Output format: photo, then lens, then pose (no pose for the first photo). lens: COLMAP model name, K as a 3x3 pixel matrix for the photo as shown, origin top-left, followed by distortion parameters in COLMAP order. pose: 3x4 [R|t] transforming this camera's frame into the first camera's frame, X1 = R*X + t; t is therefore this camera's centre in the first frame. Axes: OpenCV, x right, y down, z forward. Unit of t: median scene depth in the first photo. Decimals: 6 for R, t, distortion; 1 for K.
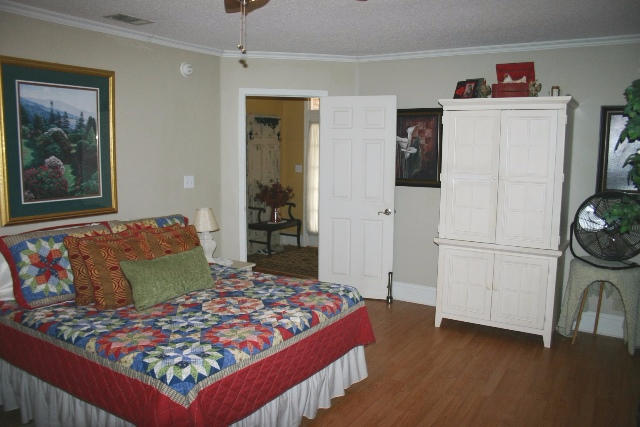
lens RADIAL K [[511.4, 0, 320.0], [0, 511.4, 213.5], [0, 0, 1]] dist [-0.164986, 0.167562]
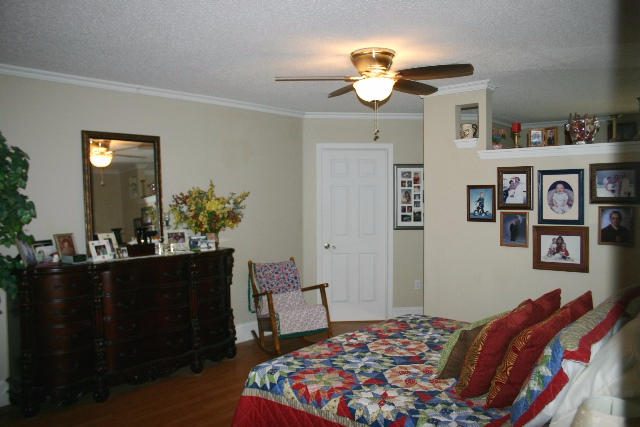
lens RADIAL K [[511.4, 0, 320.0], [0, 511.4, 213.5], [0, 0, 1]] dist [-0.164986, 0.167562]
pose [[-0.987520, -0.005708, 0.157392, -0.142169], [0.019592, 0.987129, 0.158720, -0.202096], [-0.156272, 0.159823, -0.974698, 1.607337]]
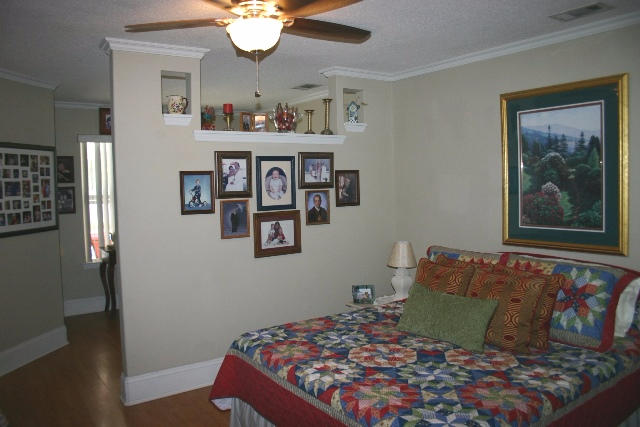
lens RADIAL K [[511.4, 0, 320.0], [0, 511.4, 213.5], [0, 0, 1]] dist [-0.164986, 0.167562]
pose [[-0.377299, 0.058714, -0.924228, 0.537612], [-0.098314, 0.989809, 0.103015, -0.113861], [0.920858, 0.129732, -0.367682, 0.970794]]
